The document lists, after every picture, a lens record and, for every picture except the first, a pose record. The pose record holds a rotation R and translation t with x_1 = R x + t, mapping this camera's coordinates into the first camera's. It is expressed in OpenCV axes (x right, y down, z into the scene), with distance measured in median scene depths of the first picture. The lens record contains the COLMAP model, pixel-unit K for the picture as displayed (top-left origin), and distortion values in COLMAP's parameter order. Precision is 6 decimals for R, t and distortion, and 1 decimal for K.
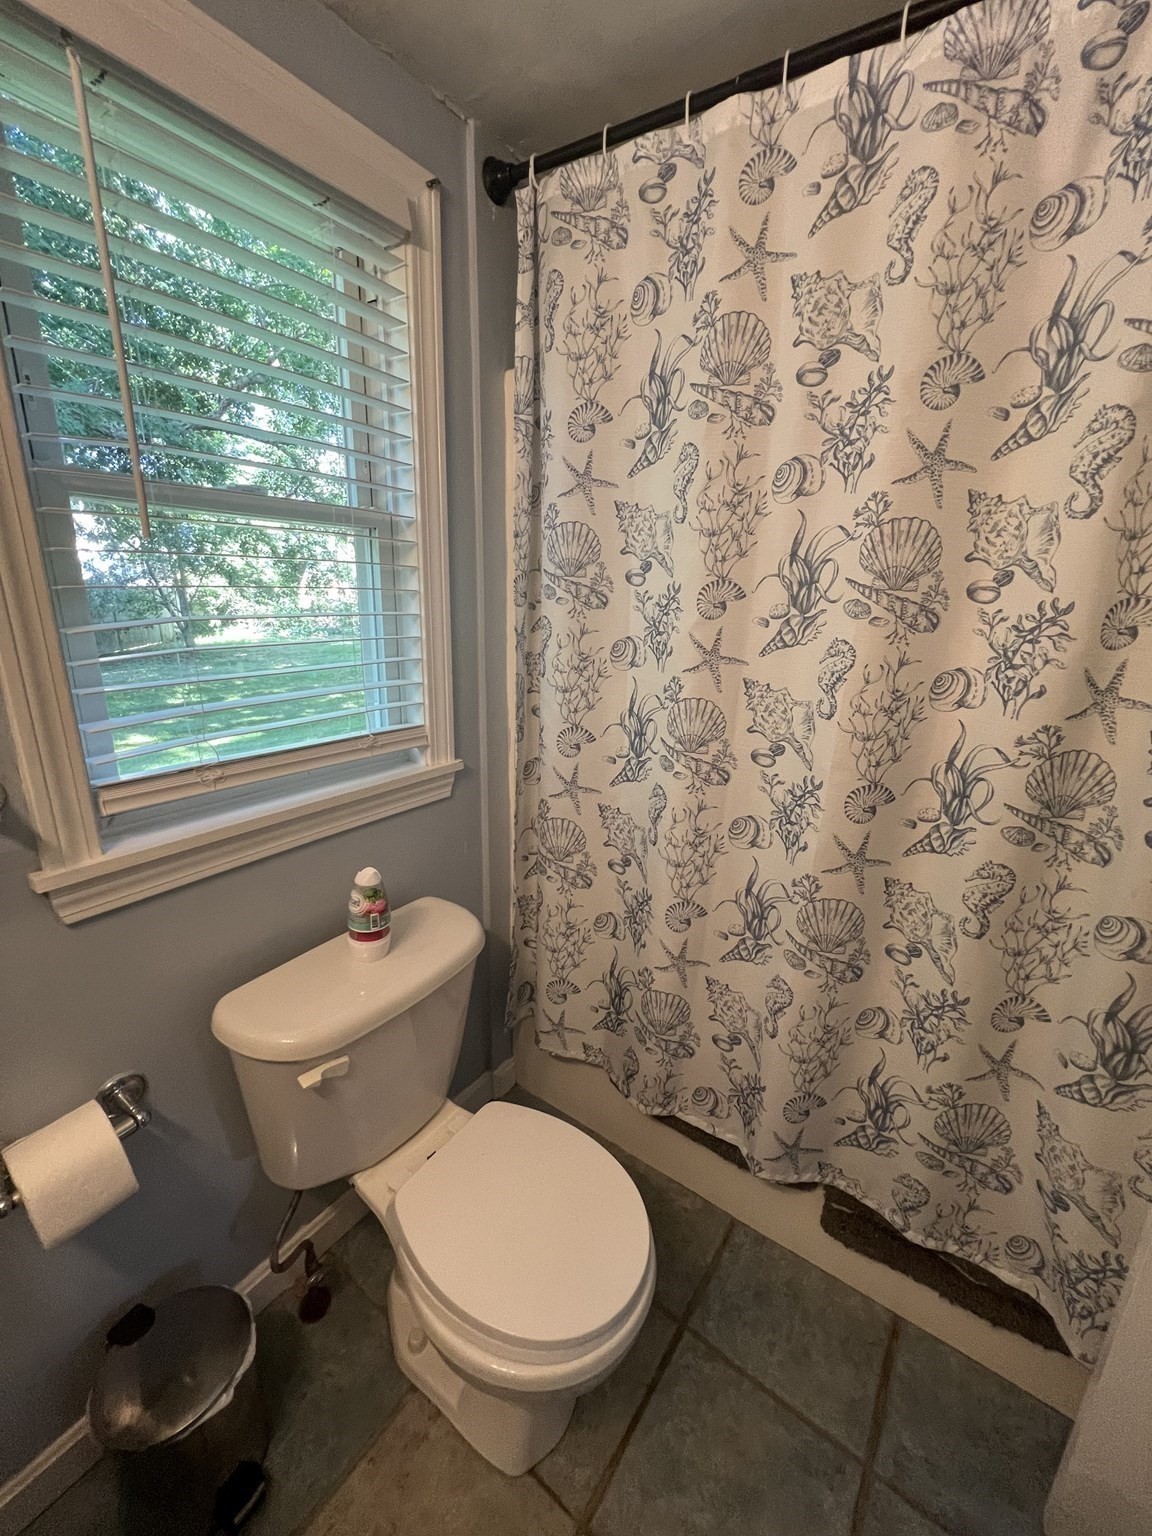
lens RADIAL K [[620.3, 0, 581.9], [0, 620.3, 762.7], [0, 0, 1]] dist [-0.000980, -0.000045]
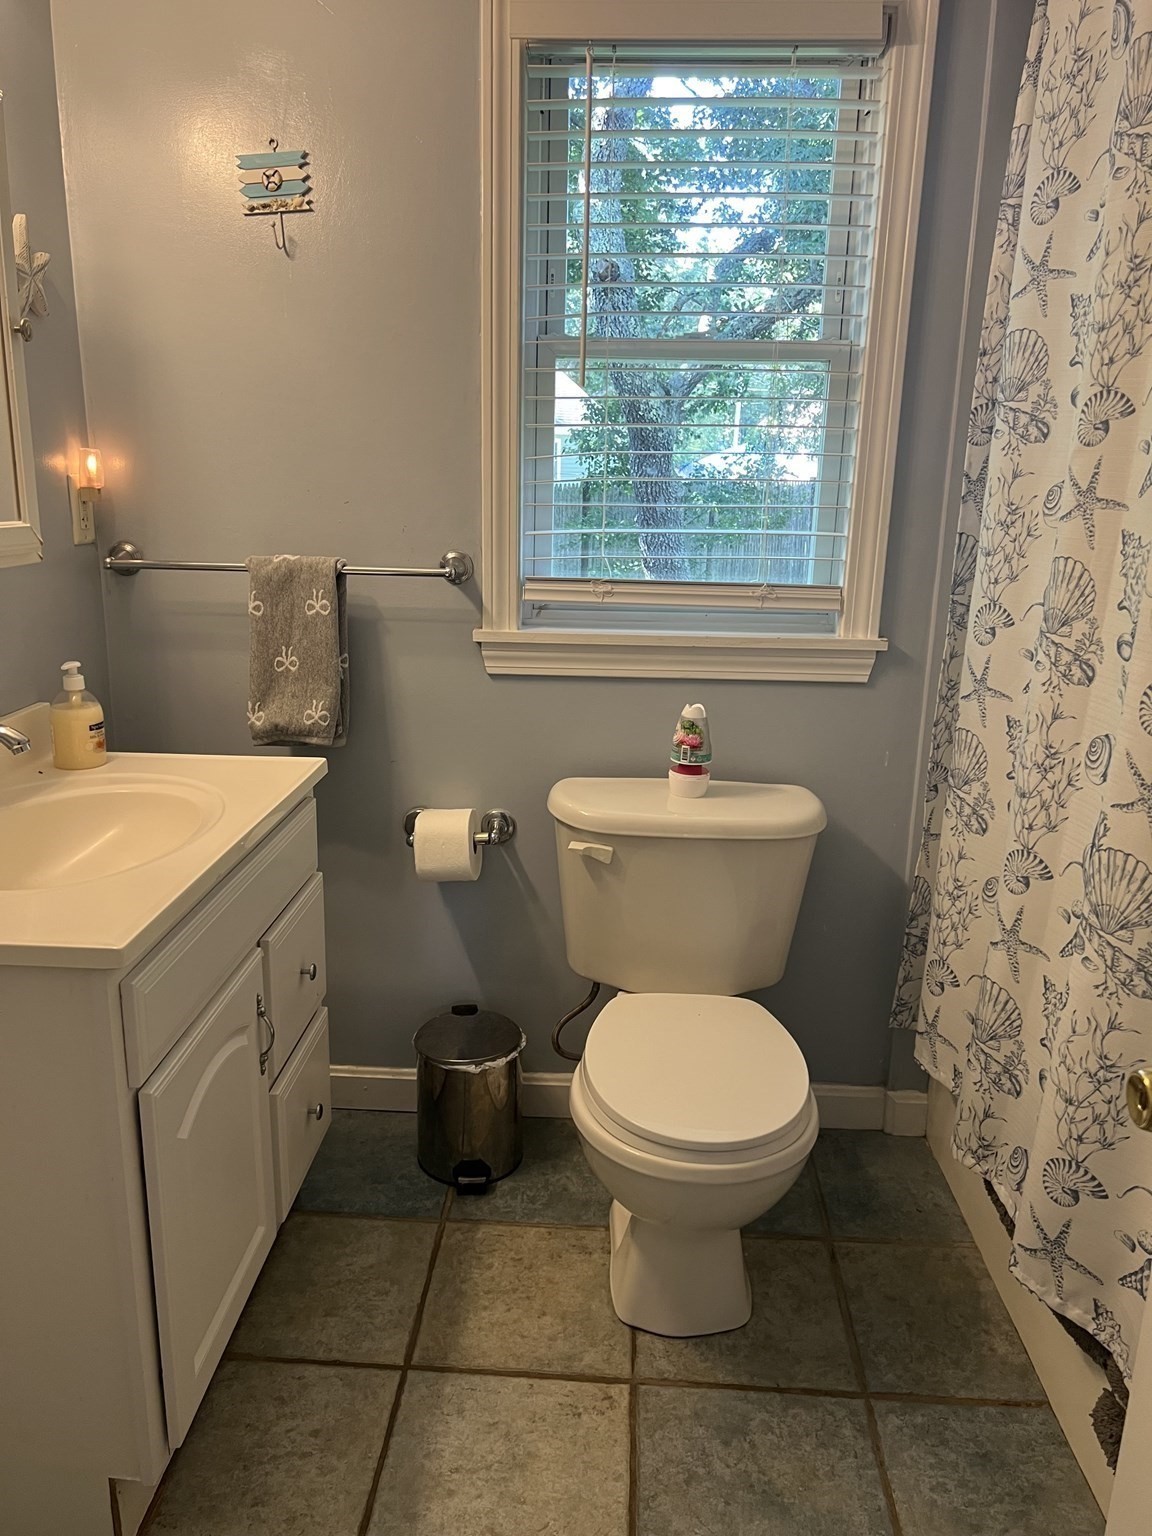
lens RADIAL K [[1164.2, 0, 566.6], [0, 1164.2, 772.8], [0, 0, 1]] dist [0.058571, -0.071364]
pose [[0.539848, 0.200627, -0.817504, 1.068957], [-0.231636, 0.969094, 0.084866, 0.162510], [0.809265, 0.143549, 0.569635, -0.221579]]
